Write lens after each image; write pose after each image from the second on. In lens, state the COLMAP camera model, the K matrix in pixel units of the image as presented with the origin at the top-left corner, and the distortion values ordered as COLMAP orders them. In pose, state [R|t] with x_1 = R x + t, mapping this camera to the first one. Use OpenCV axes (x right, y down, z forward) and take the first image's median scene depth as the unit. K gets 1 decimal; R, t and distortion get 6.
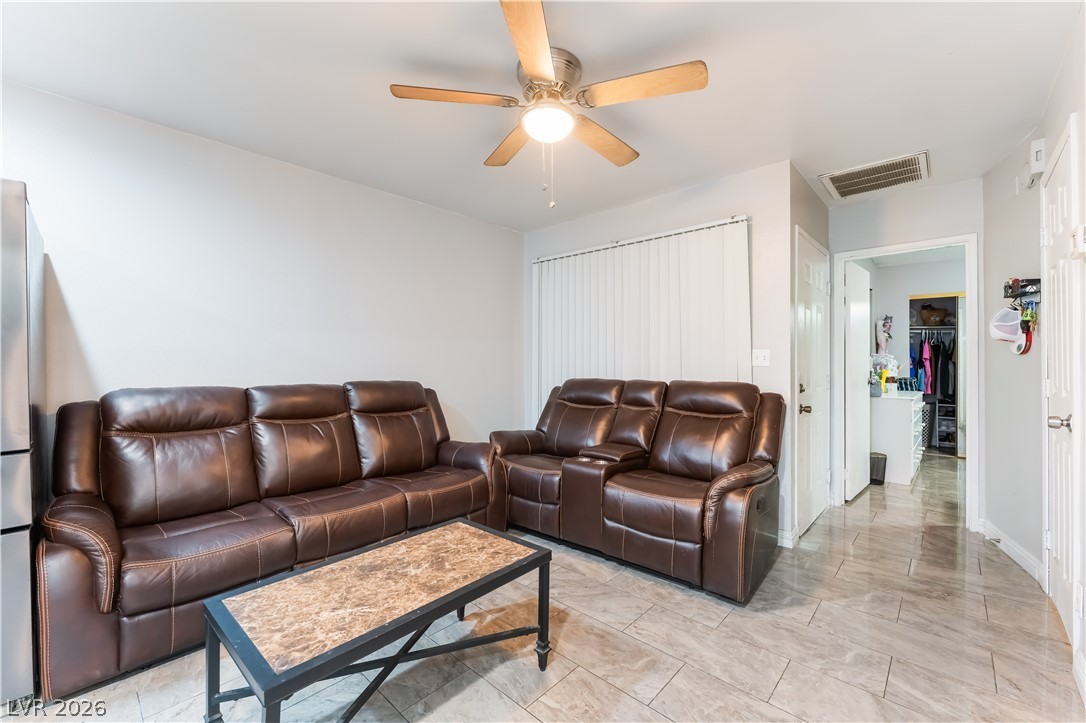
lens RADIAL K [[443.9, 0, 544.1], [0, 443.9, 366.9], [0, 0, 1]] dist [-0.007689, 0.001540]
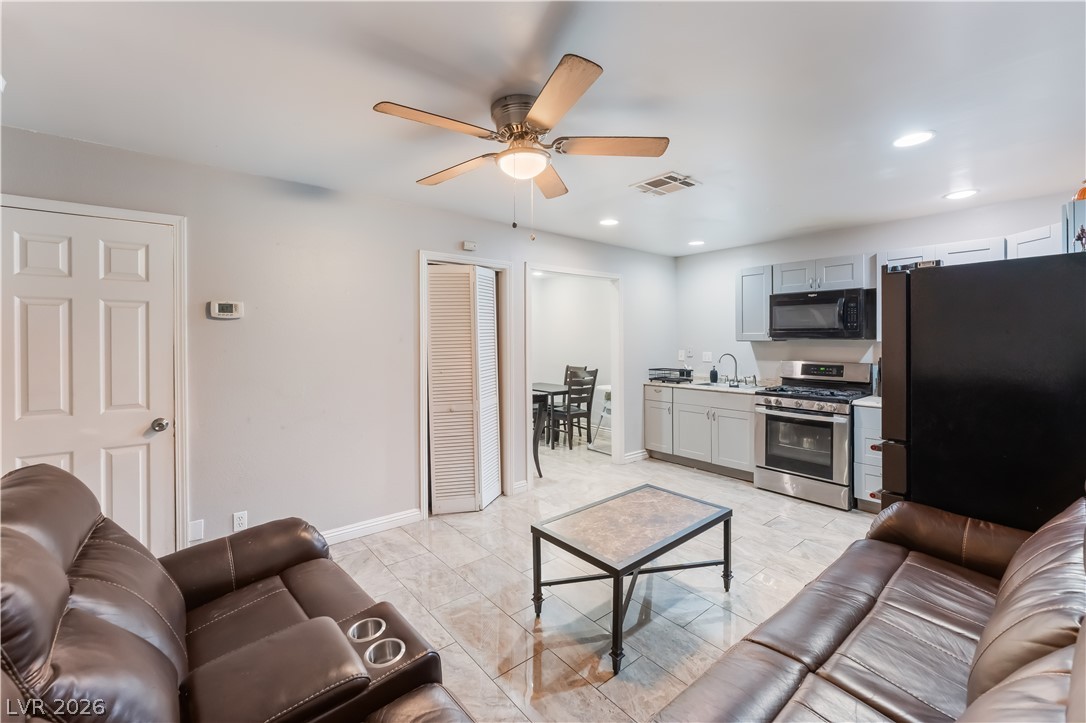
lens RADIAL K [[443.9, 0, 535.7], [0, 443.9, 335.2], [0, 0, 1]] dist [-0.007689, 0.001540]
pose [[-0.990450, 0.005357, 0.137766, -0.132941], [0.005720, 0.999981, 0.002245, -0.111493], [-0.137752, 0.003012, -0.990462, 1.670955]]
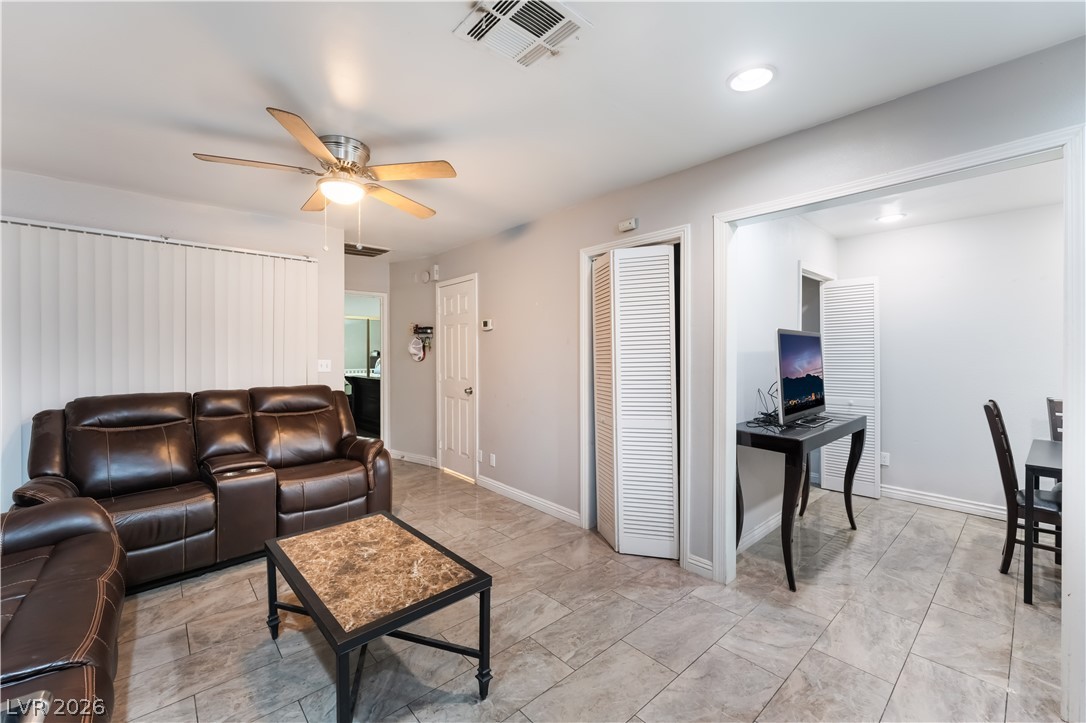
lens RADIAL K [[443.9, 0, 536.3], [0, 443.9, 355.9], [0, 0, 1]] dist [-0.007689, 0.001540]
pose [[0.101265, -0.007291, 0.994833, -0.973977], [0.012482, 0.999904, 0.006058, -0.061883], [-0.994781, 0.011804, 0.101346, 0.261756]]
